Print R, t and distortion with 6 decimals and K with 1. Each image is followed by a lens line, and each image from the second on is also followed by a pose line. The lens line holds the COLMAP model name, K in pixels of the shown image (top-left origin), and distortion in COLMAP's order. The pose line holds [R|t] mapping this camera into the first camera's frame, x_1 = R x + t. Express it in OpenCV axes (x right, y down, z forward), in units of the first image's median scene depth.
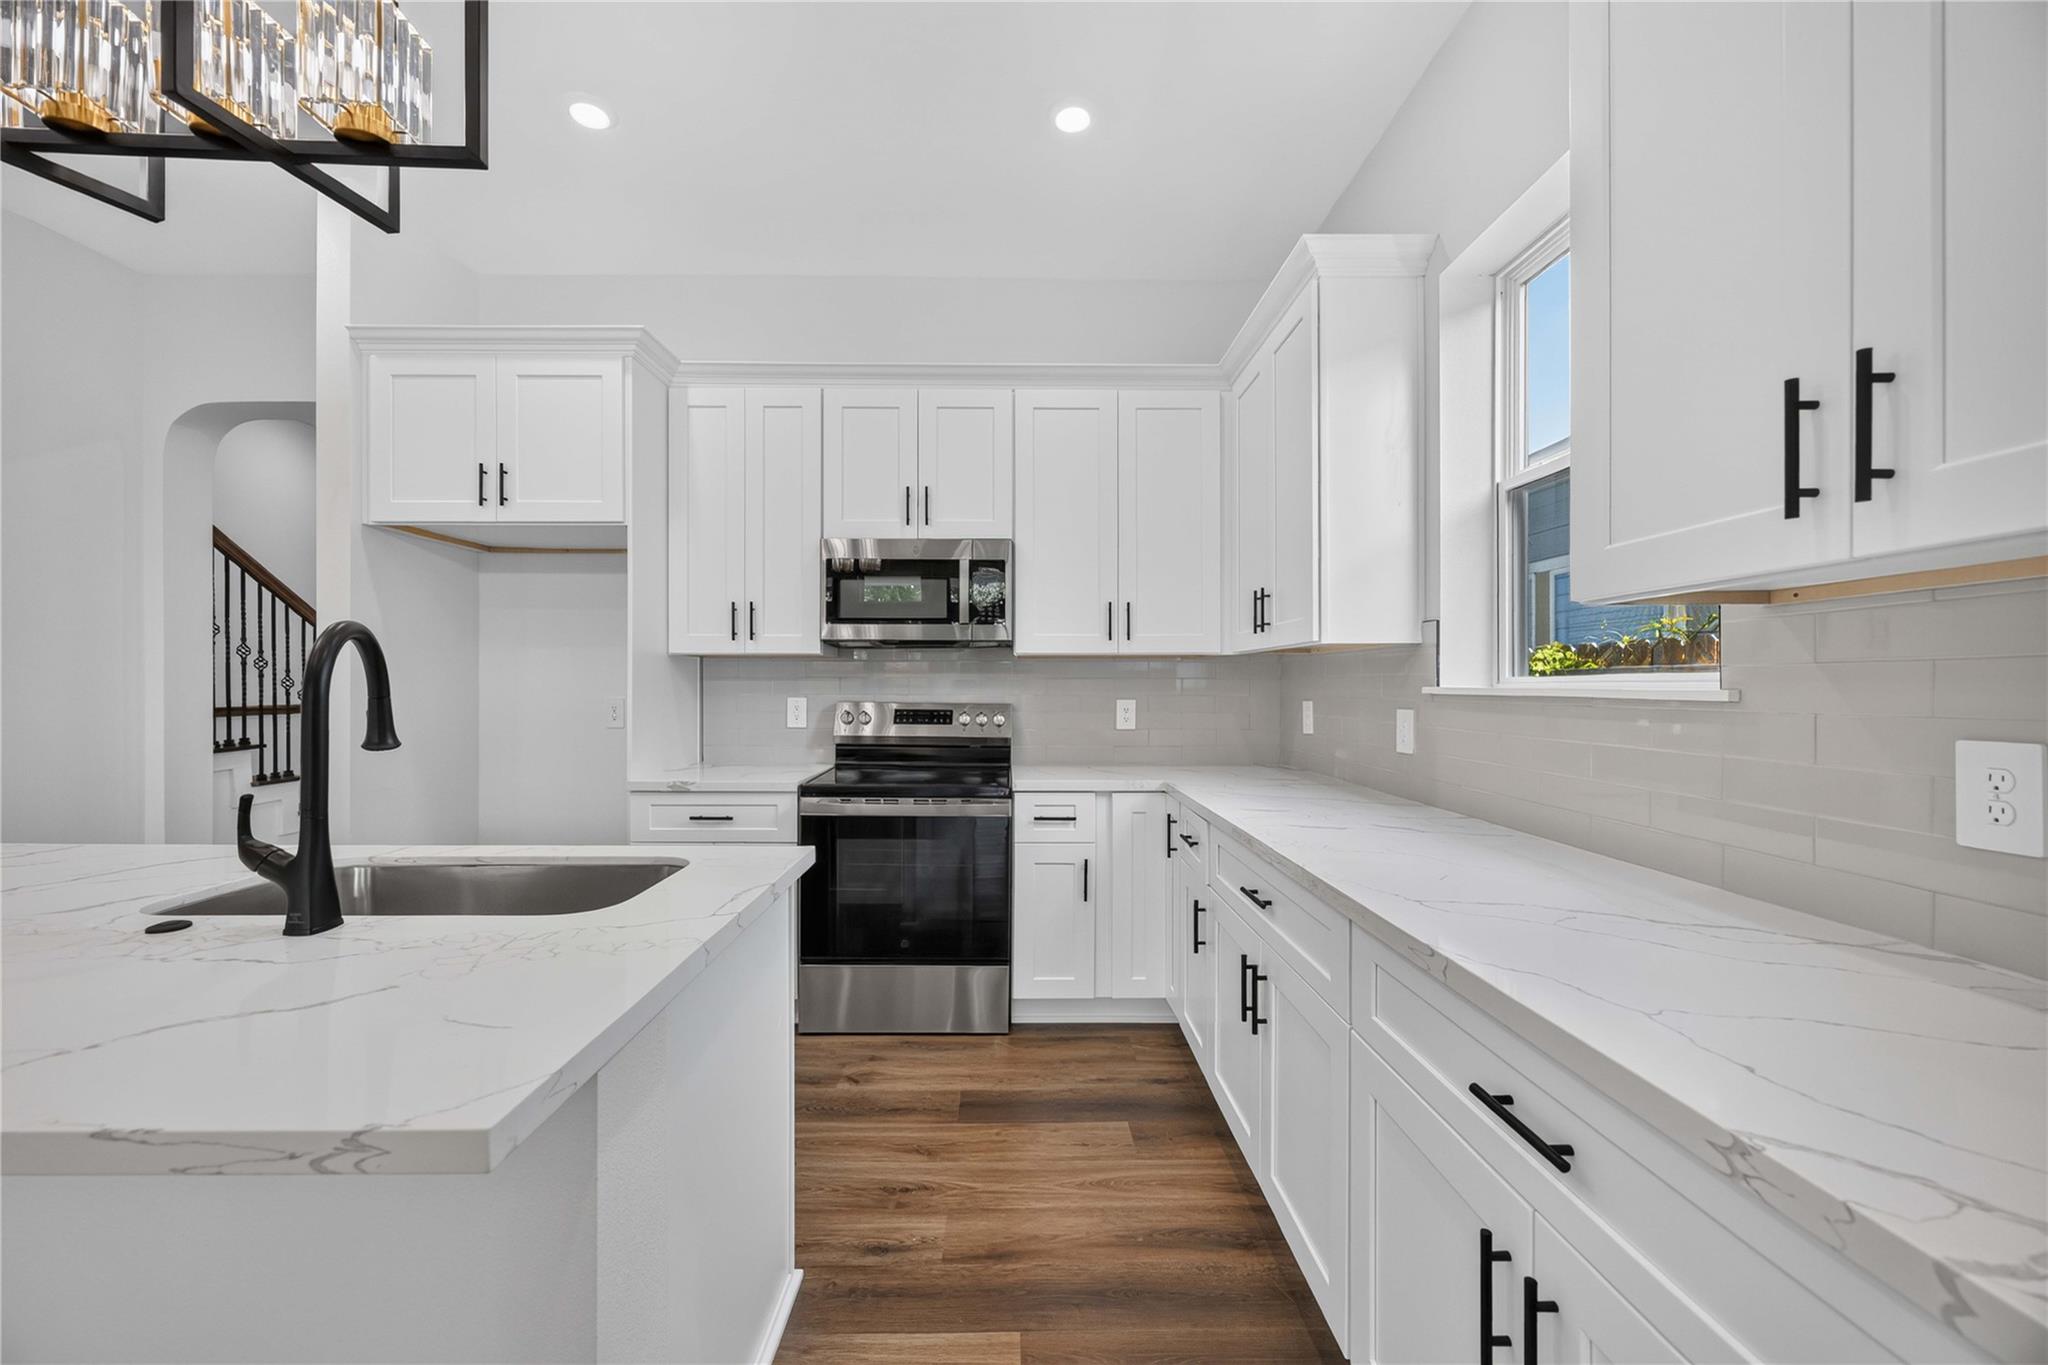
lens RADIAL K [[779.0, 0, 1026.8], [0, 779.0, 686.0], [0, 0, 1]] dist [-0.002313, -0.000025]
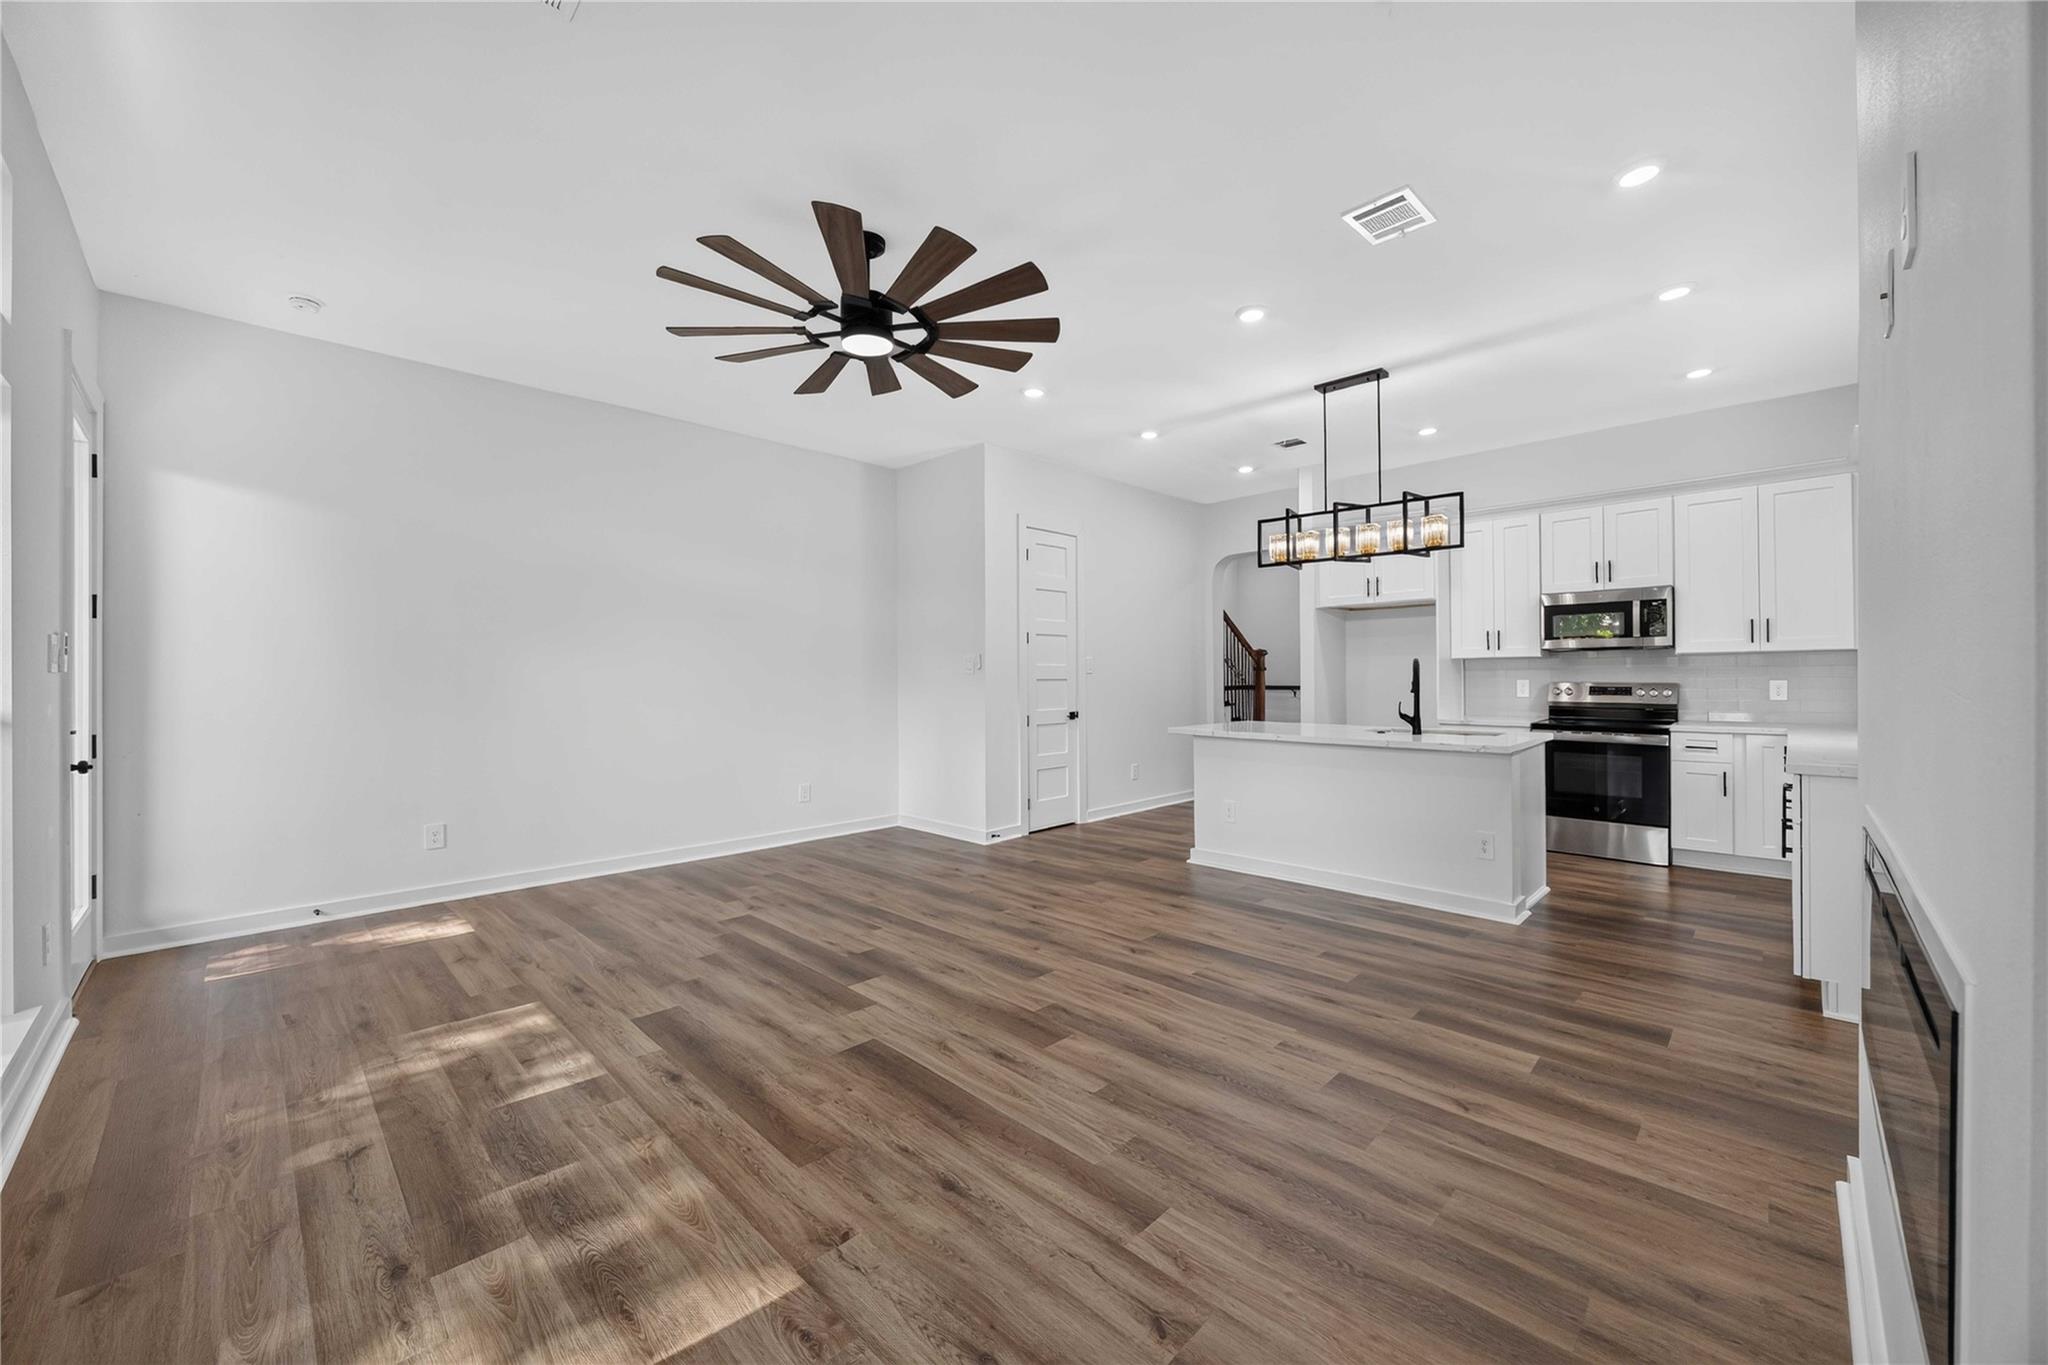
lens RADIAL K [[779.0, 0, 1019.3], [0, 779.0, 678.0], [0, 0, 1]] dist [-0.002313, -0.000025]
pose [[0.695277, -0.007961, -0.718698, 0.244364], [0.011085, 0.999938, -0.000352, -0.003202], [0.718656, -0.007722, 0.695322, -1.414739]]
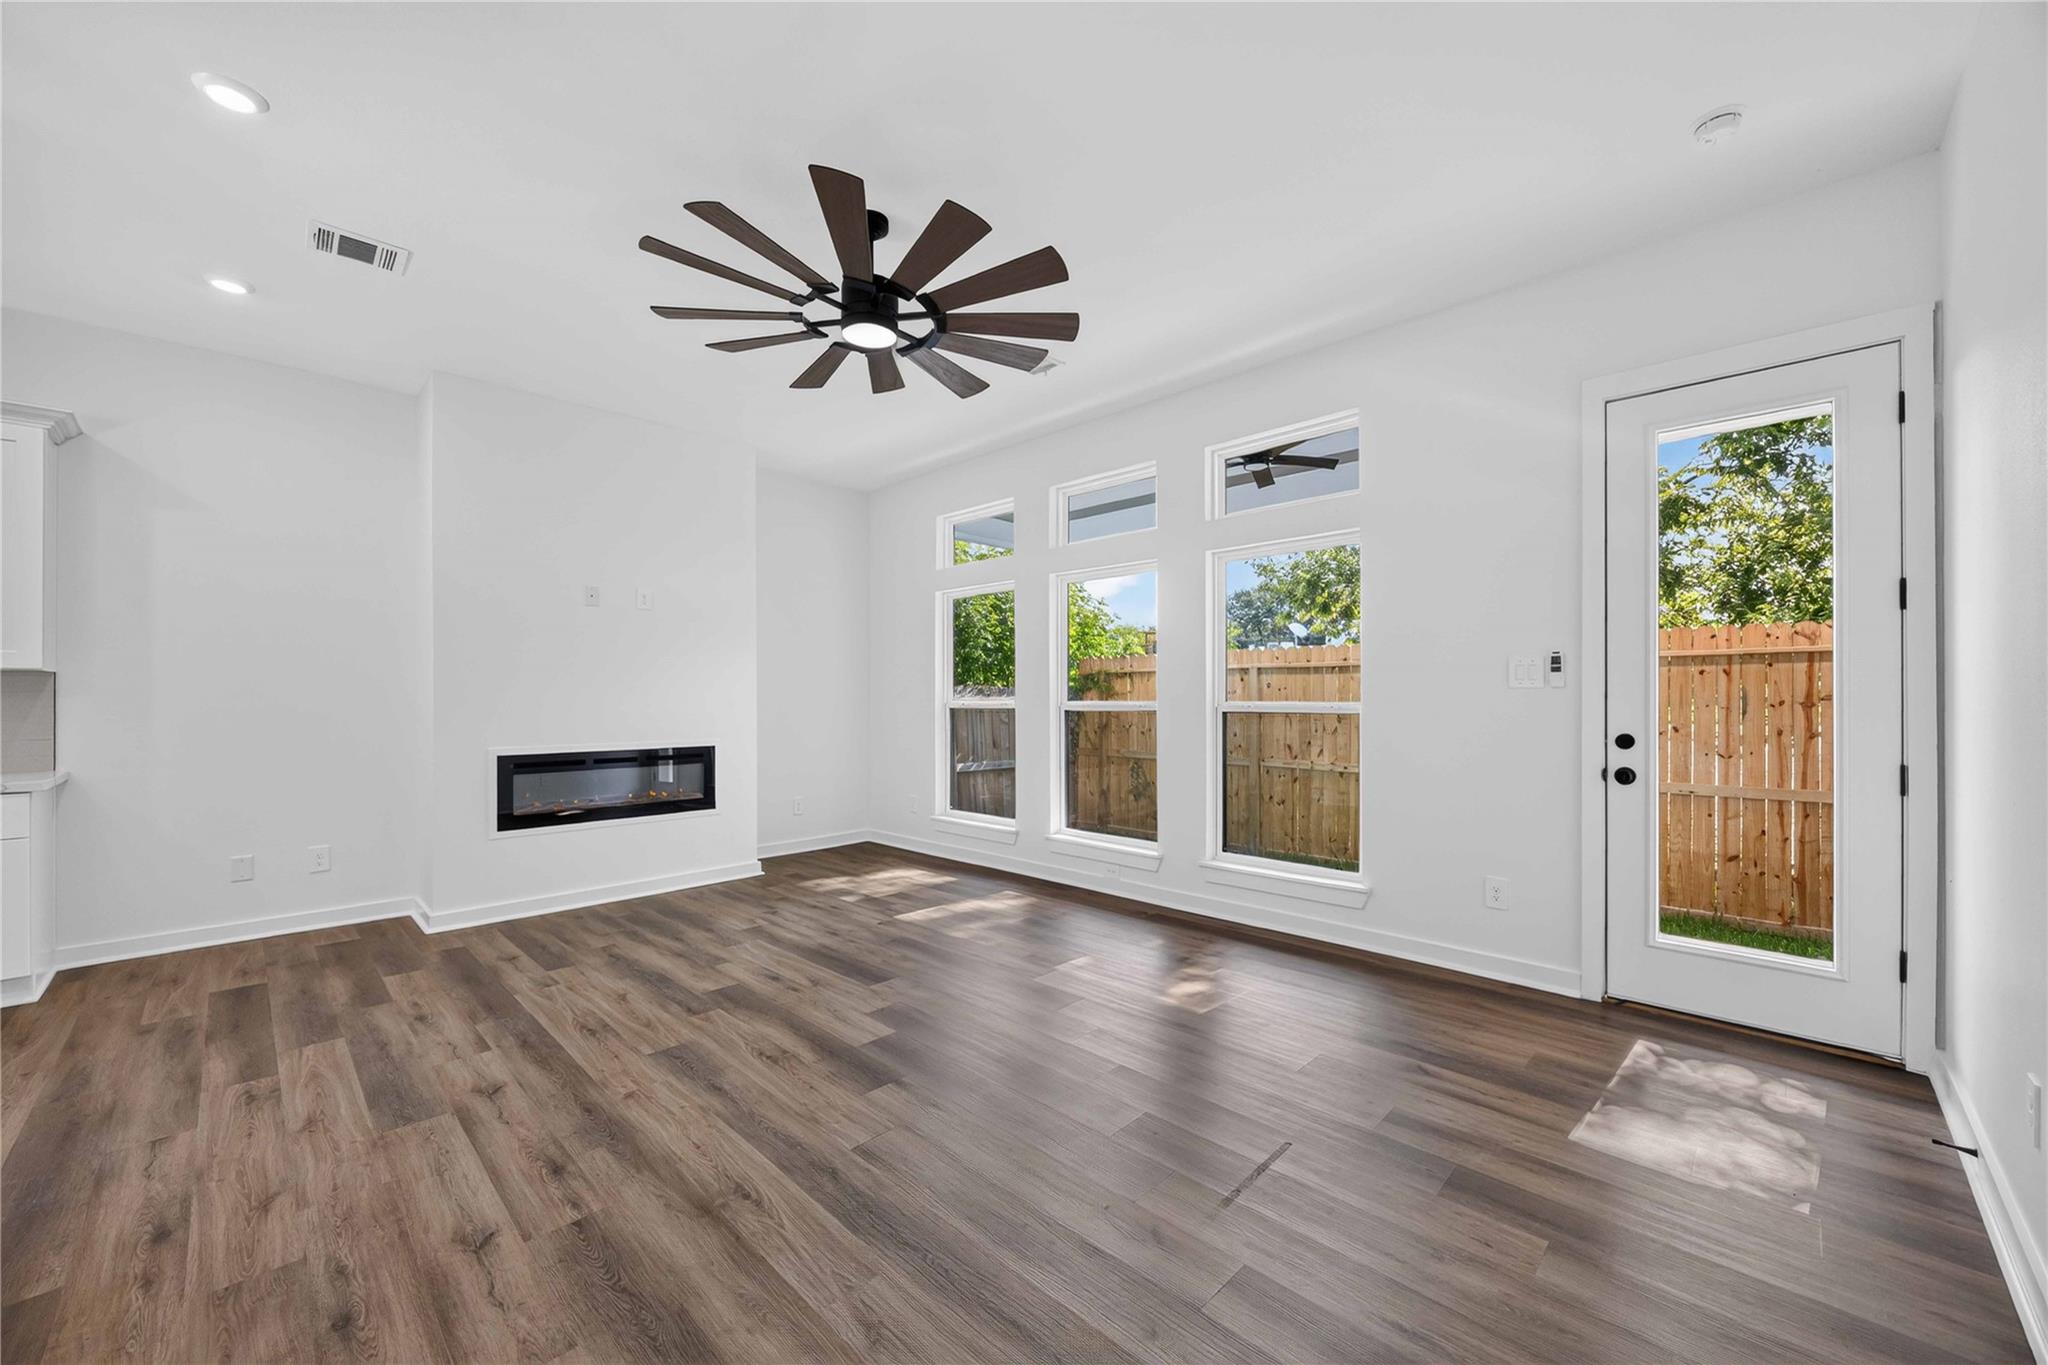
lens RADIAL K [[779.0, 0, 1022.5], [0, 779.0, 698.8], [0, 0, 1]] dist [-0.002313, -0.000025]
pose [[-0.701366, -0.005462, 0.712781, -1.747723], [-0.003350, 0.999985, 0.004366, -0.010054], [-0.712794, 0.000675, -0.701373, -0.106092]]
